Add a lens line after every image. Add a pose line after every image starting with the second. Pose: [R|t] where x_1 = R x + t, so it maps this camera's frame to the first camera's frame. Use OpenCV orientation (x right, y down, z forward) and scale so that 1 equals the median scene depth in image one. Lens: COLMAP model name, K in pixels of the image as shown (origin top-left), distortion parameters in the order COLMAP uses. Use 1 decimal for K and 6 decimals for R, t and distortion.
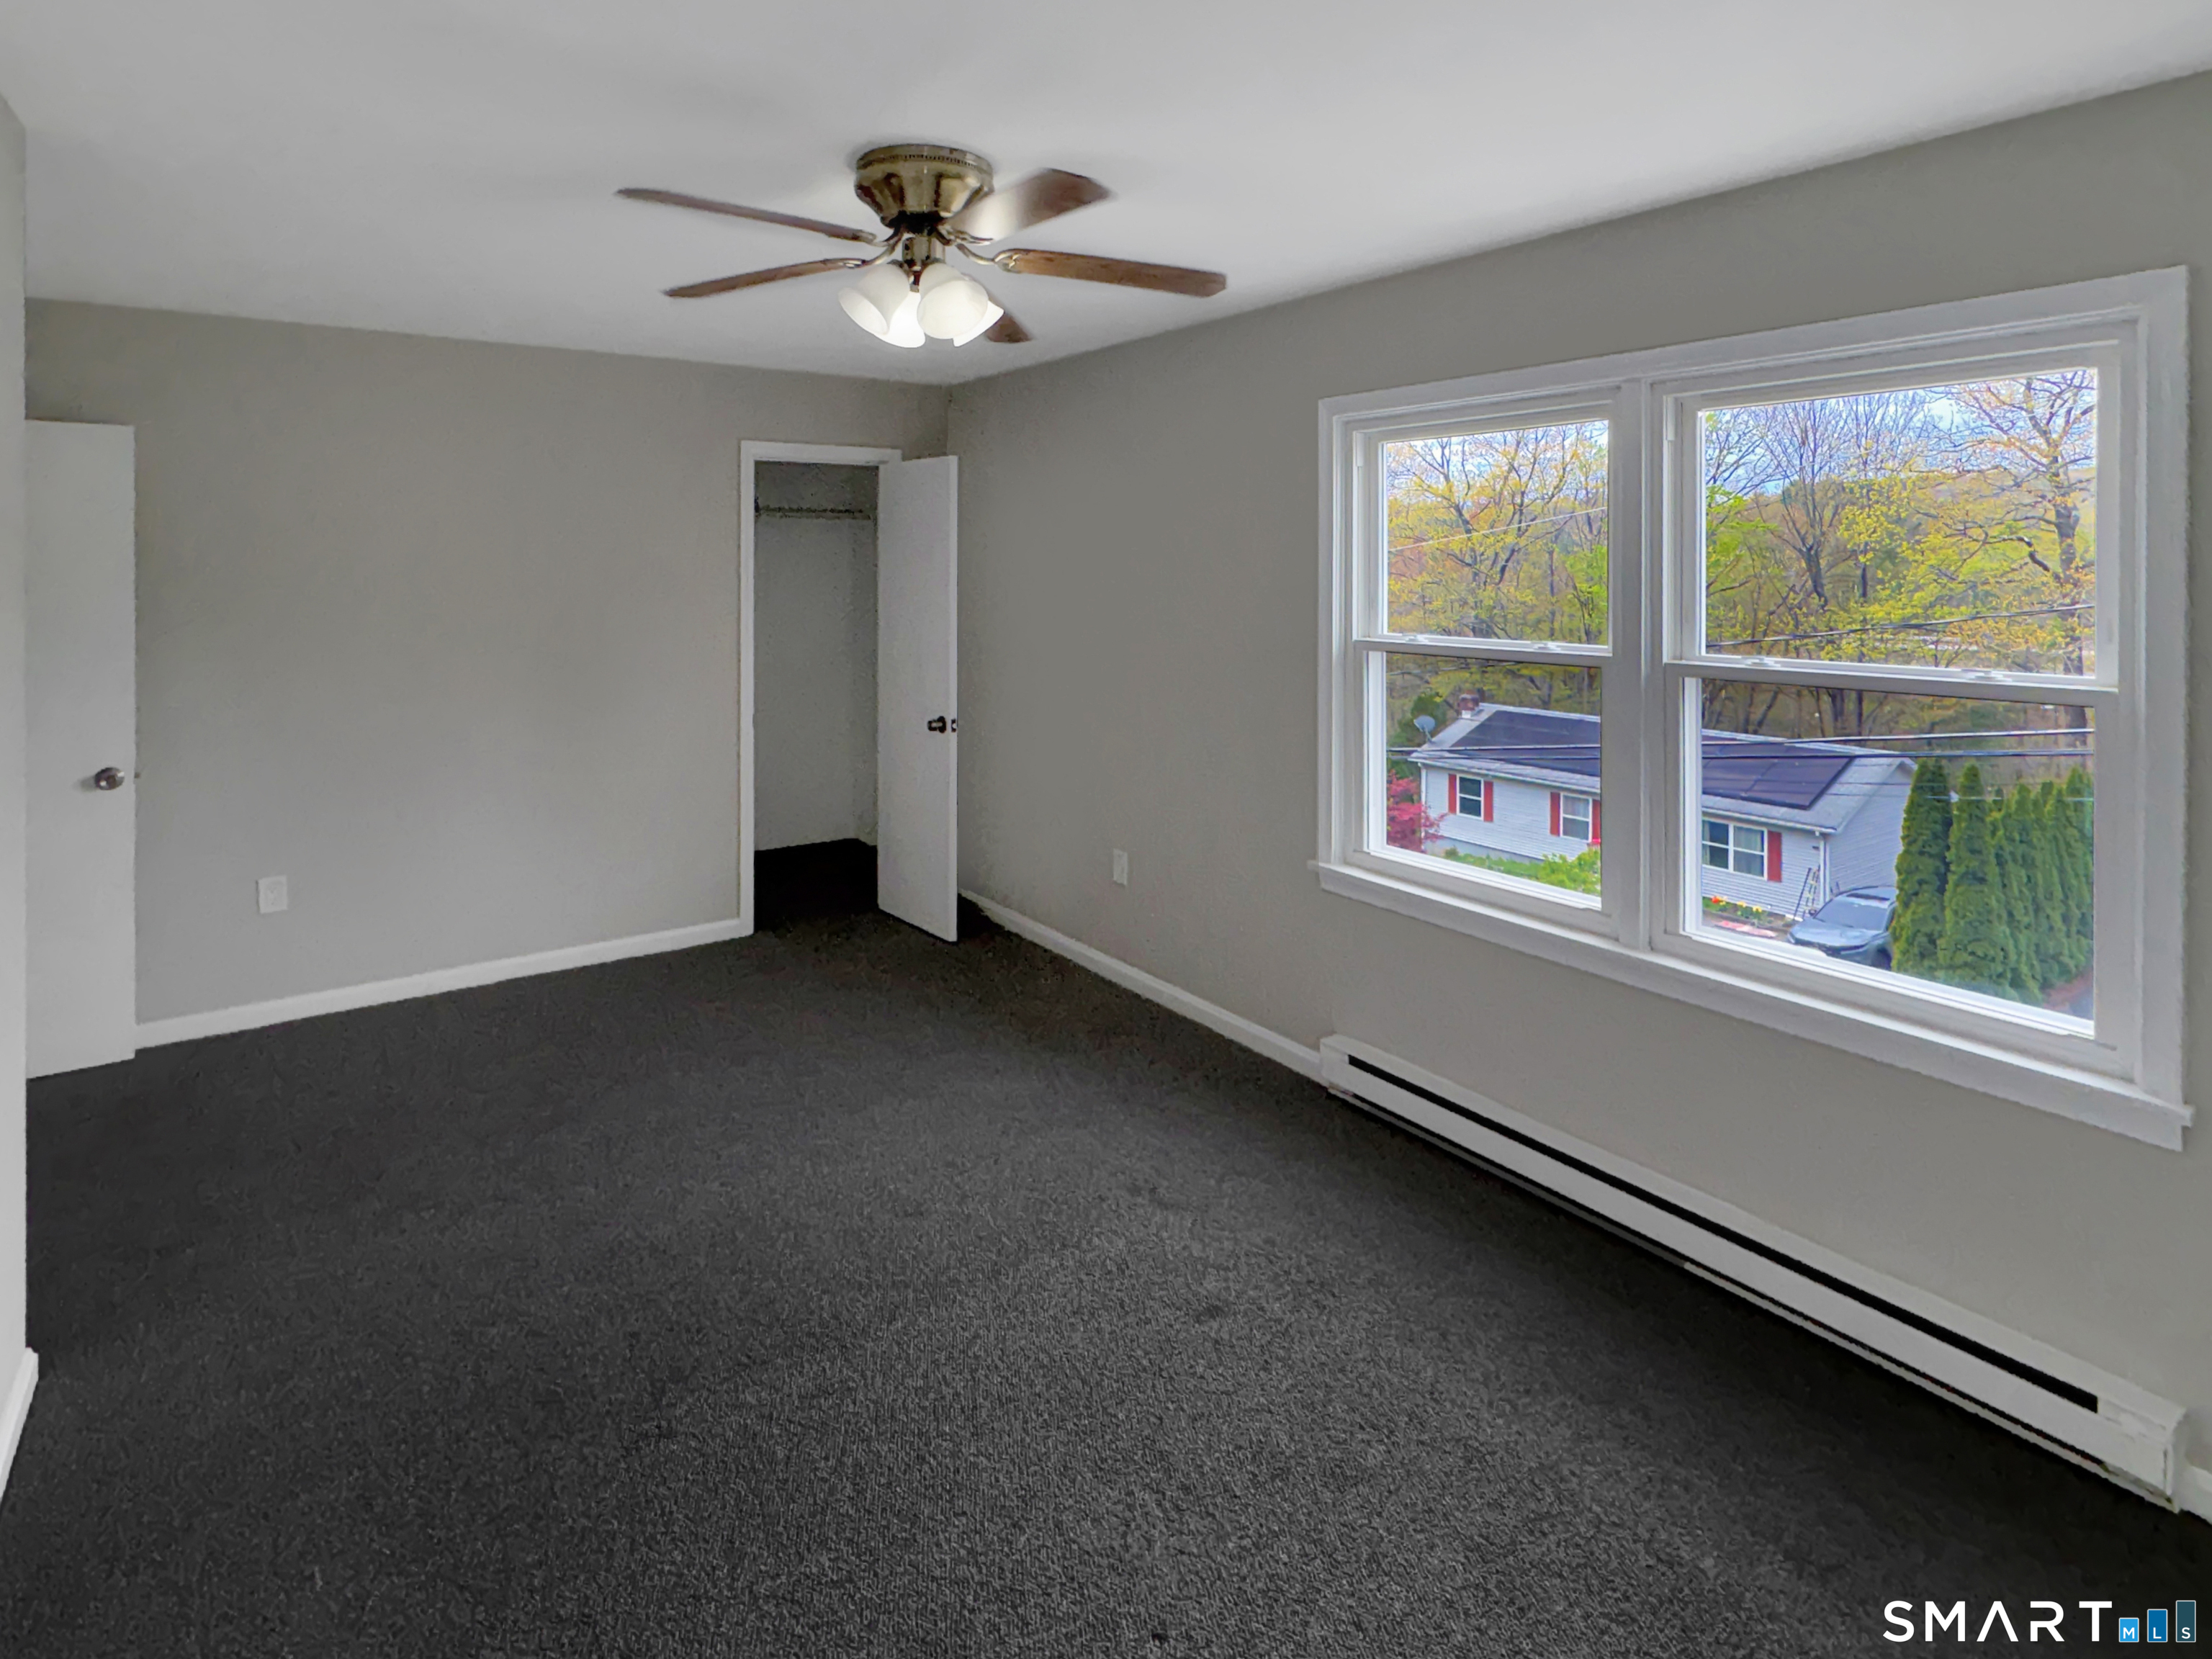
lens RADIAL K [[1162.0, 0, 1106.0], [0, 1162.0, 829.5], [0, 0, 1]] dist [-0.000268, 0.000607]
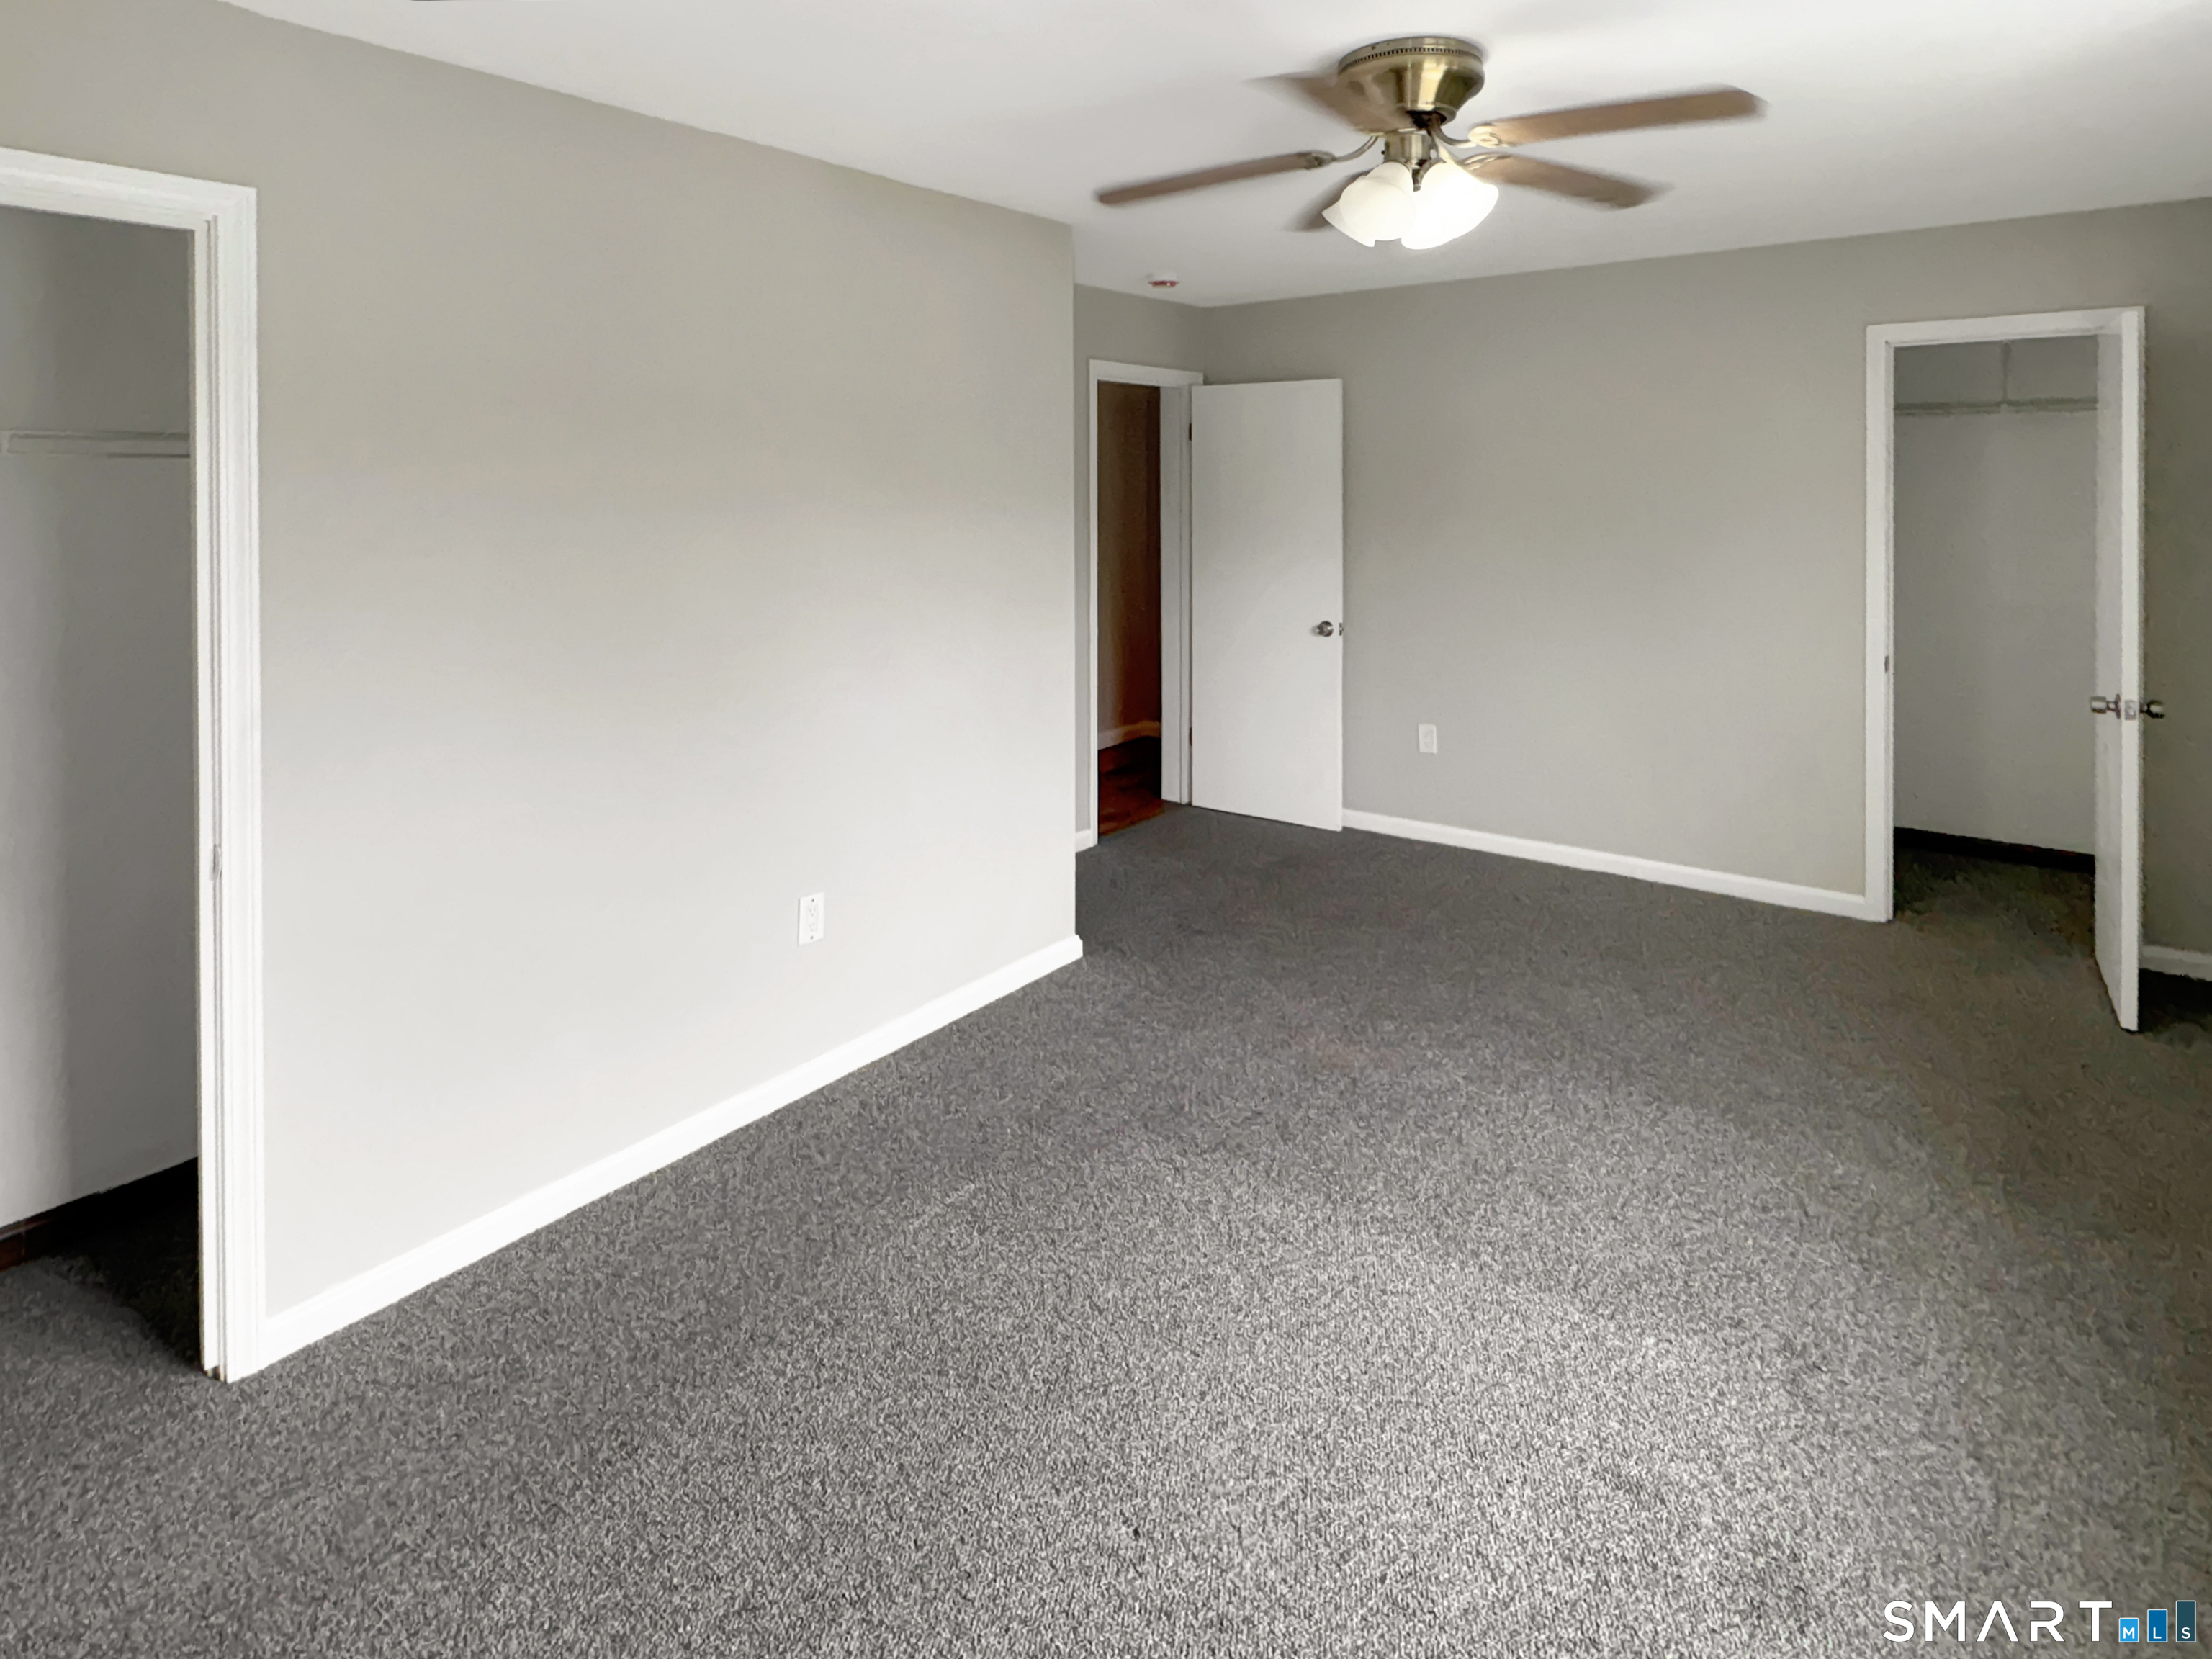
lens RADIAL K [[1180.7, 0, 1106.1], [0, 1180.7, 780.9], [0, 0, 1]] dist [0.001294, 0.000250]
pose [[0.299360, 0.233606, -0.925101, 0.709283], [-0.205619, 0.962578, 0.176532, -0.101778], [0.931721, 0.137372, 0.336192, 0.448914]]
